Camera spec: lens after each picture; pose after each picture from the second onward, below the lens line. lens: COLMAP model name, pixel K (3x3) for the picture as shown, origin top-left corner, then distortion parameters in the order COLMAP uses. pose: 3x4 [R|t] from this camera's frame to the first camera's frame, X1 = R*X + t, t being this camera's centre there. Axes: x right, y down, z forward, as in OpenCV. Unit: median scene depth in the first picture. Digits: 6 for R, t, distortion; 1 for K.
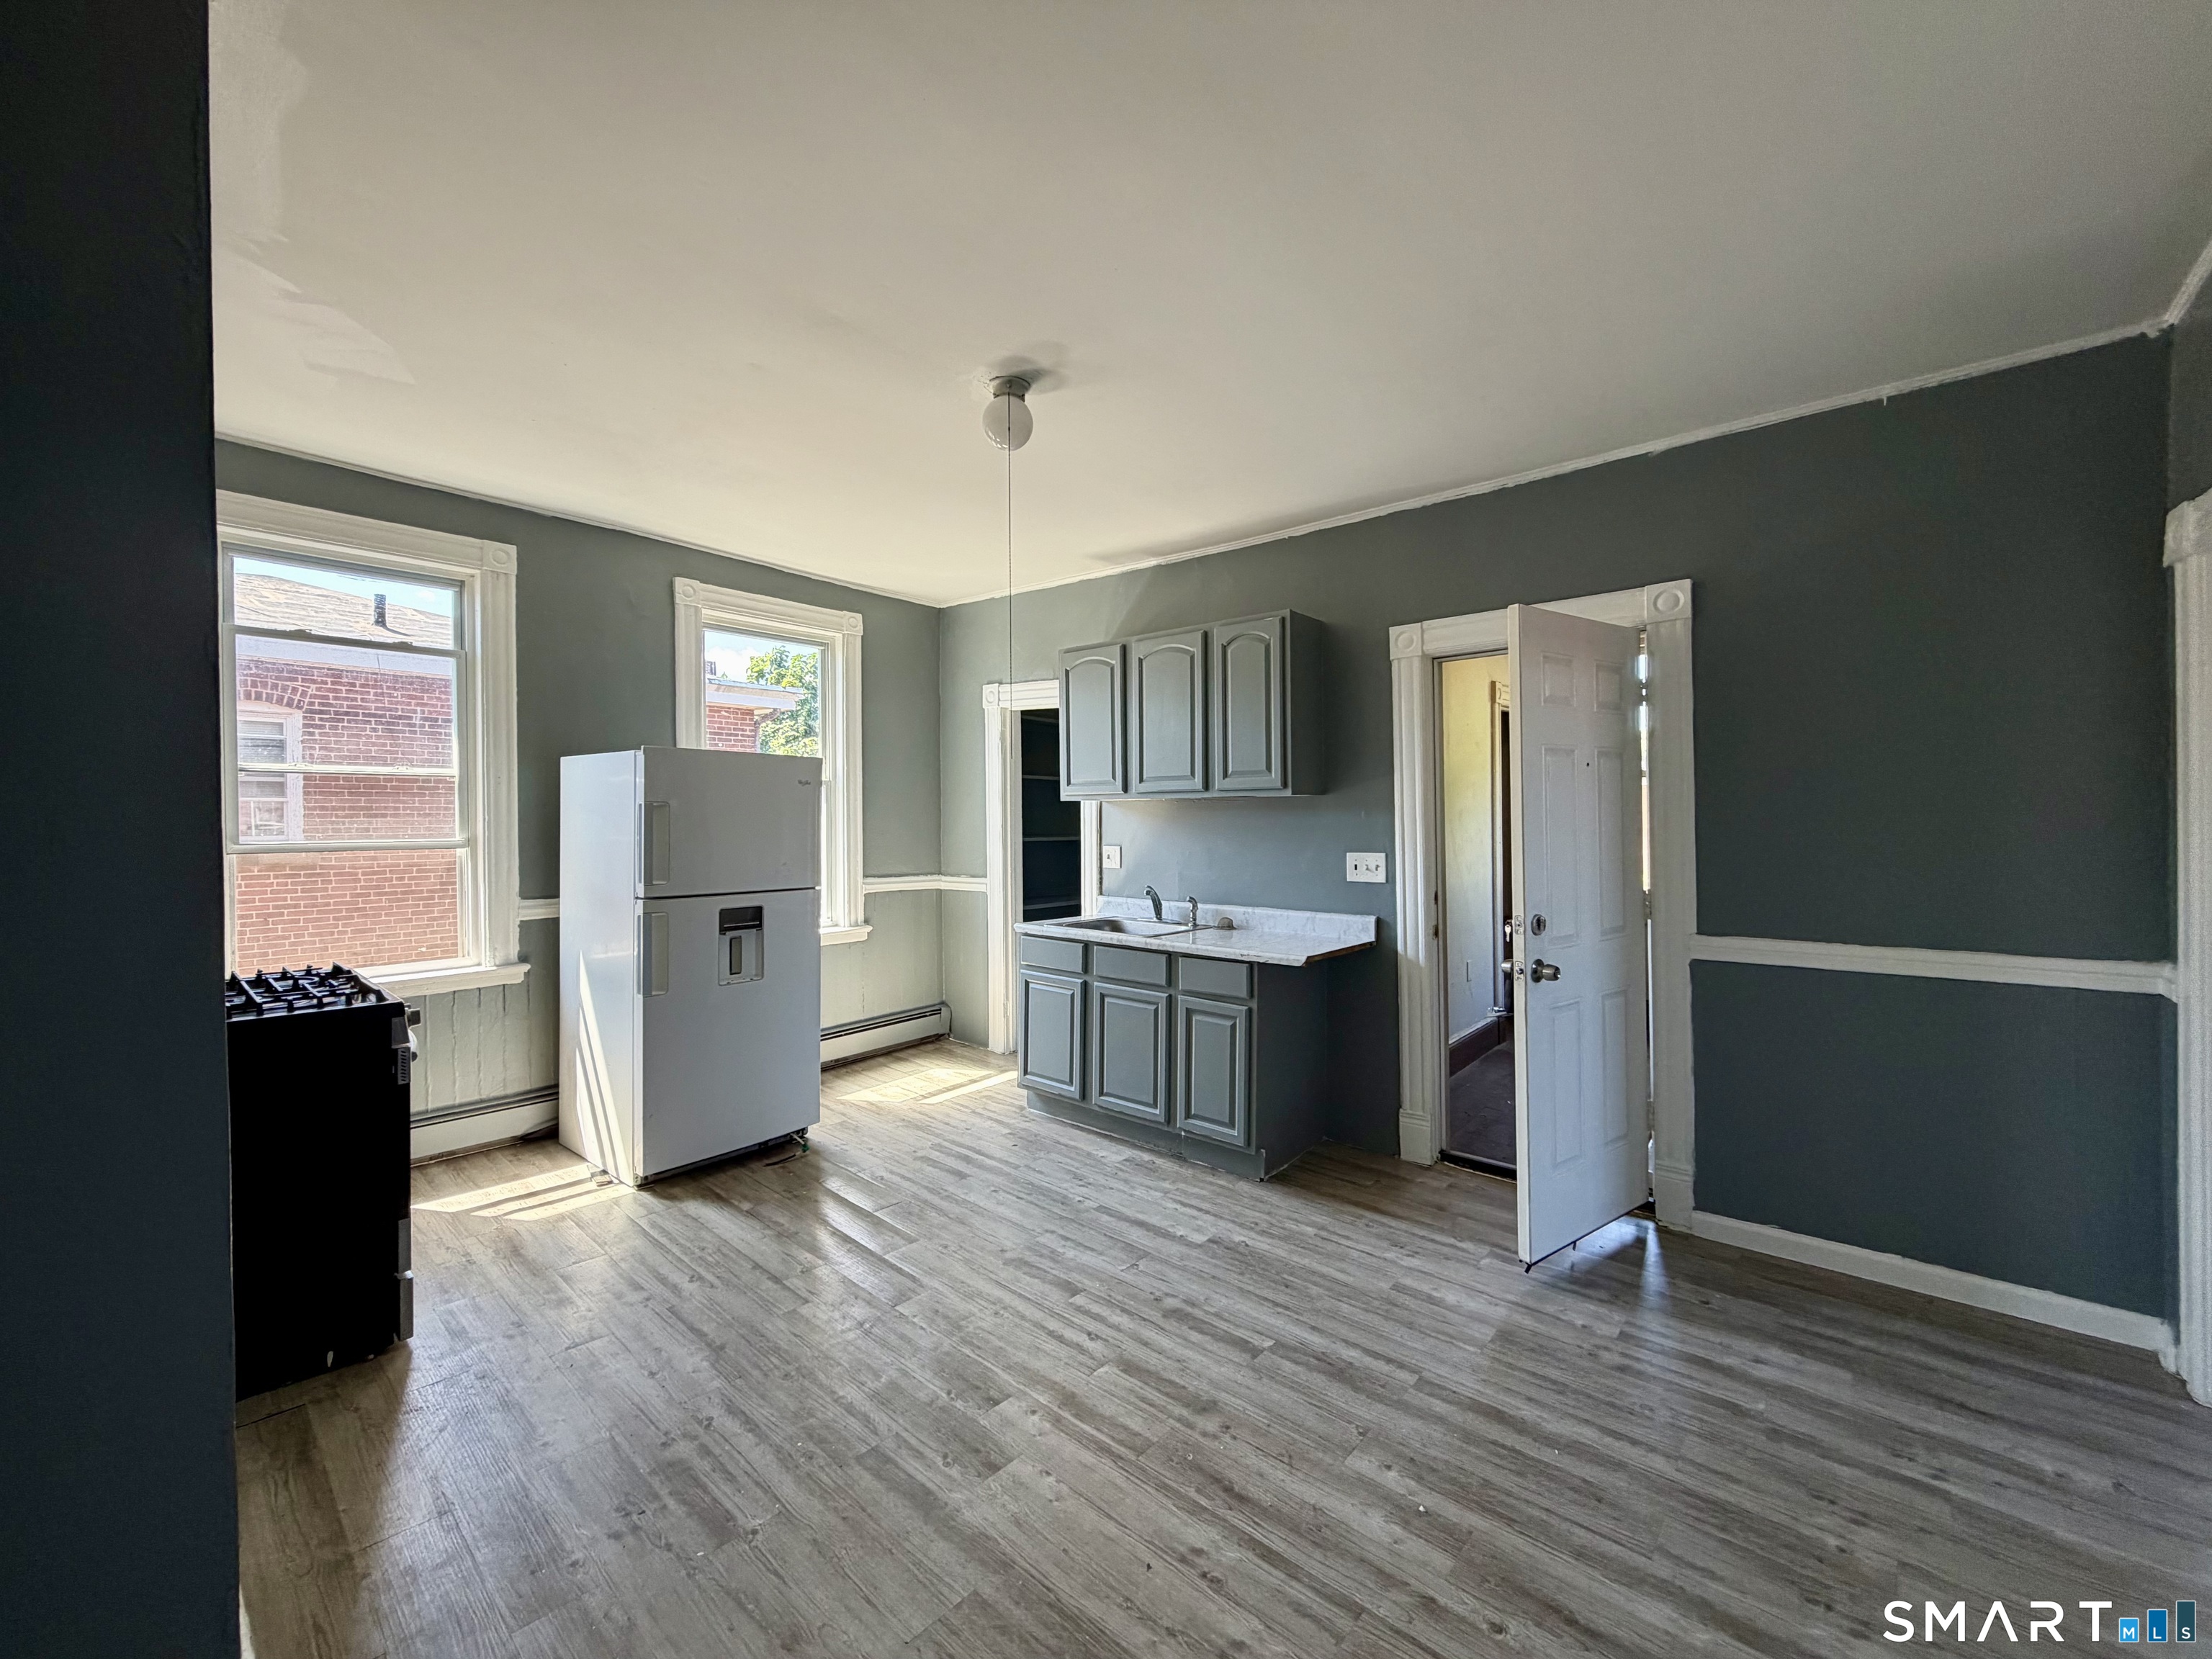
lens RADIAL K [[885.6, 0, 1096.8], [0, 885.6, 819.5], [0, 0, 1]] dist [-0.001500, 0.000158]
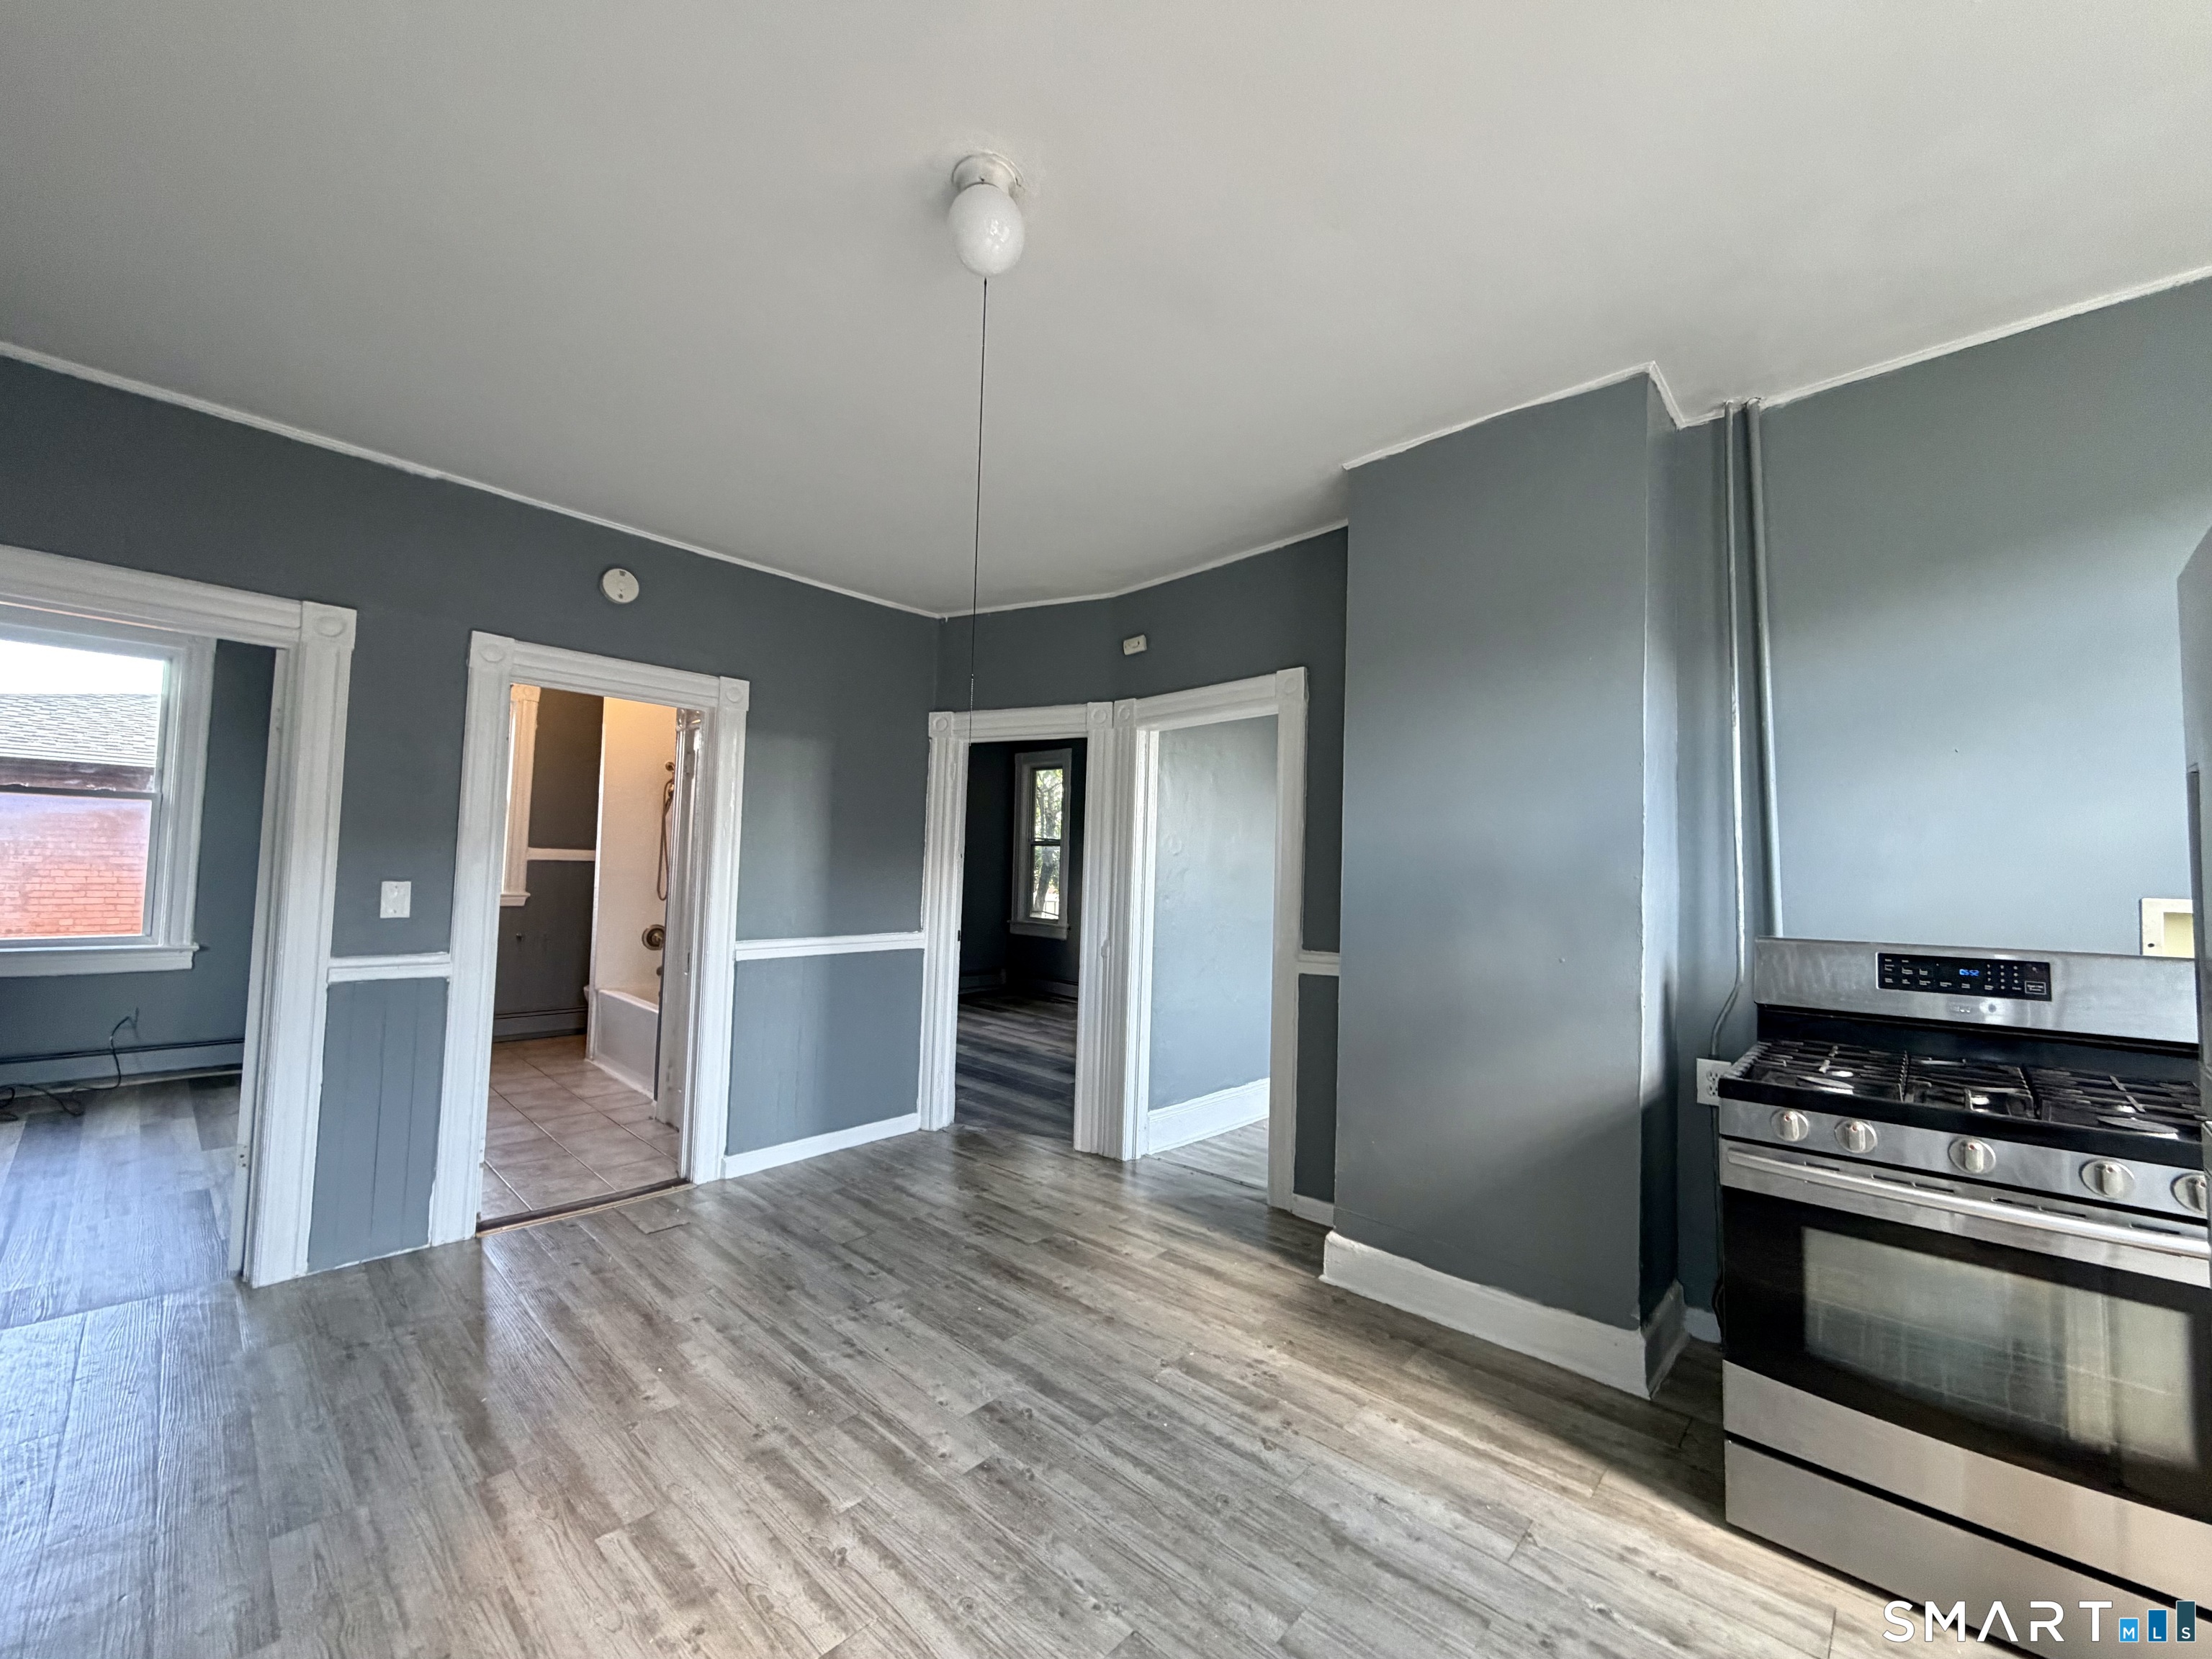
lens RADIAL K [[885.6, 0, 1114.8], [0, 885.6, 828.4], [0, 0, 1]] dist [-0.001500, 0.000158]
pose [[-0.999657, -0.020112, 0.016799, -0.264694], [-0.020938, 0.998504, -0.050509, 0.031723], [-0.015758, -0.050843, -0.998582, 2.022374]]
